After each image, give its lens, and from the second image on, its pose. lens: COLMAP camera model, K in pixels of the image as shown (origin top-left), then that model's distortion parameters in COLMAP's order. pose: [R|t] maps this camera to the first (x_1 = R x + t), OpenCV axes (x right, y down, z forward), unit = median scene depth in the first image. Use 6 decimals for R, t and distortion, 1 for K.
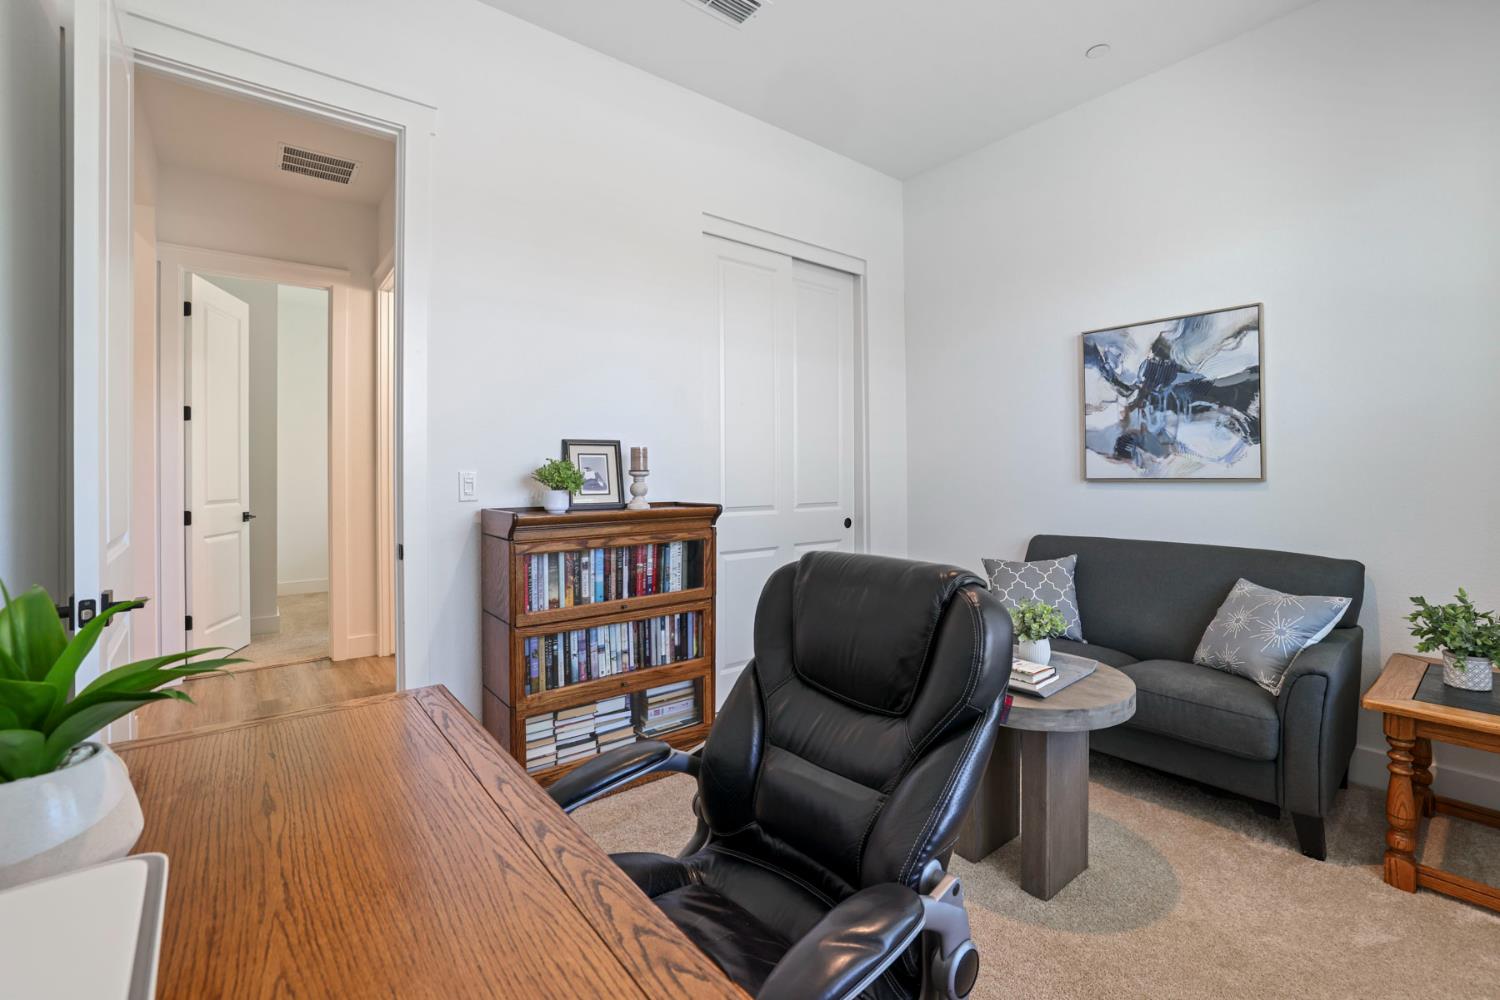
lens RADIAL K [[655.2, 0, 758.3], [0, 655.2, 477.8], [0, 0, 1]] dist [-0.015719, 0.006564]
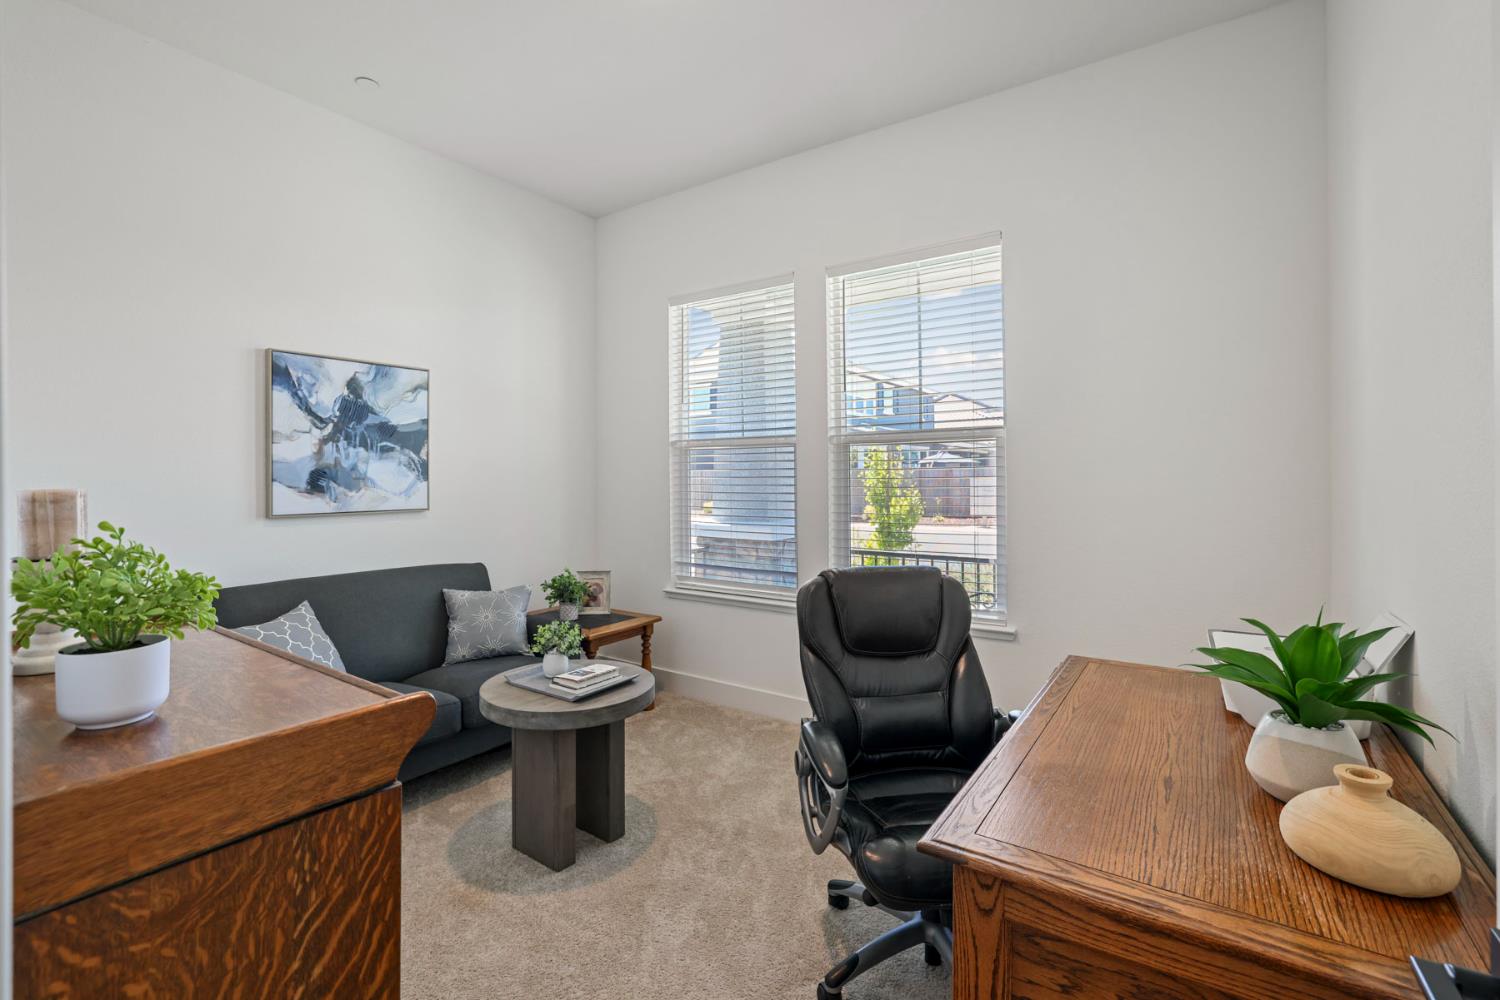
lens RADIAL K [[655.2, 0, 751.2], [0, 655.2, 490.1], [0, 0, 1]] dist [-0.015719, 0.006564]
pose [[-0.254365, -0.008025, 0.967075, -0.552089], [0.014456, 0.999822, 0.012099, -0.037520], [-0.967000, 0.017058, -0.254204, 0.652625]]
